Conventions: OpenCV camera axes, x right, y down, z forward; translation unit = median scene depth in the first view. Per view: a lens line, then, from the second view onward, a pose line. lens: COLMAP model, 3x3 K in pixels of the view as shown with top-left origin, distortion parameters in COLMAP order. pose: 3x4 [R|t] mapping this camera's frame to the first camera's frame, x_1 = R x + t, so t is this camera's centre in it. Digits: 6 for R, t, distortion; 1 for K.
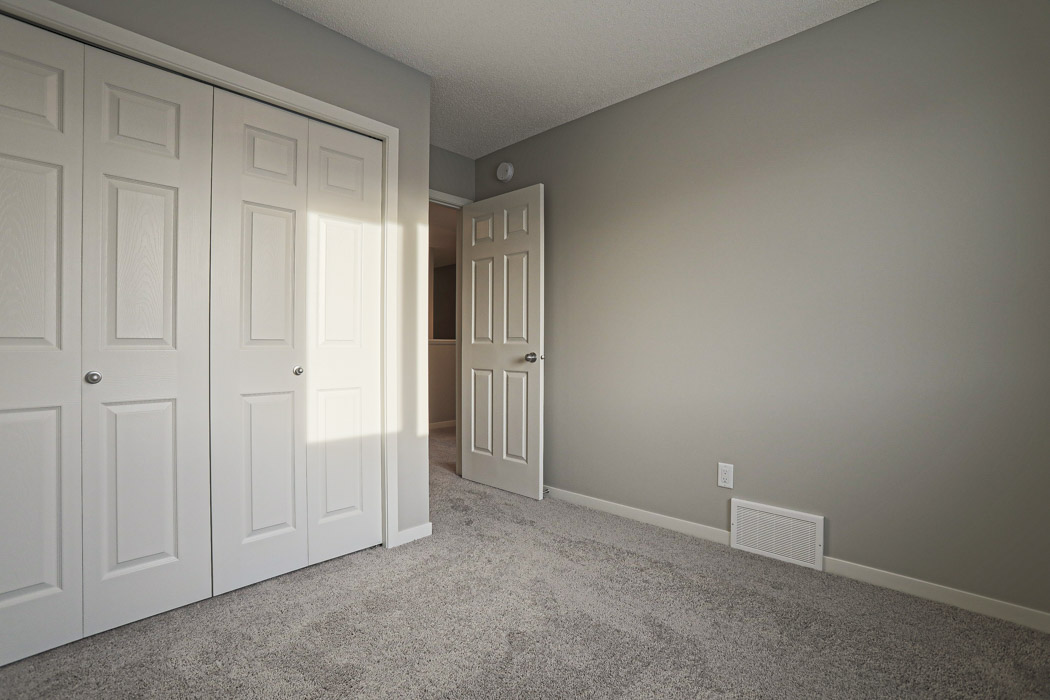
lens RADIAL K [[477.9, 0, 518.9], [0, 477.9, 344.9], [0, 0, 1]] dist [-0.064125, 0.024385]
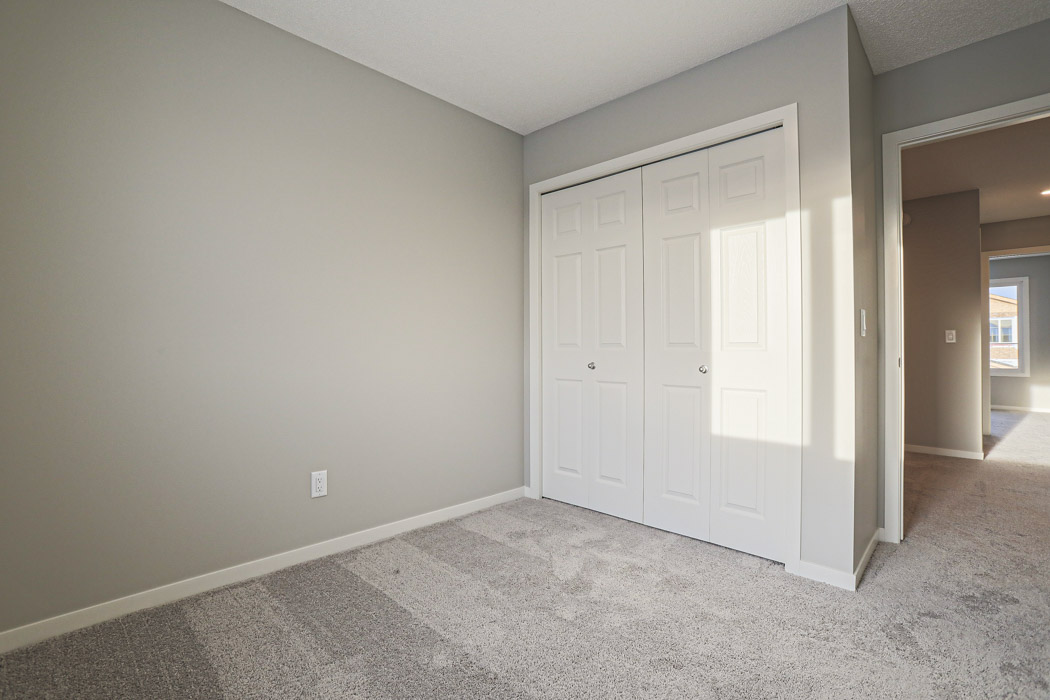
lens RADIAL K [[477.9, 0, 518.9], [0, 477.9, 344.9], [0, 0, 1]] dist [-0.064125, 0.024385]
pose [[-0.012455, -0.005543, -0.999907, 0.684910], [0.001943, 0.999983, -0.005567, -0.000170], [0.999921, -0.002012, -0.012444, 0.543169]]
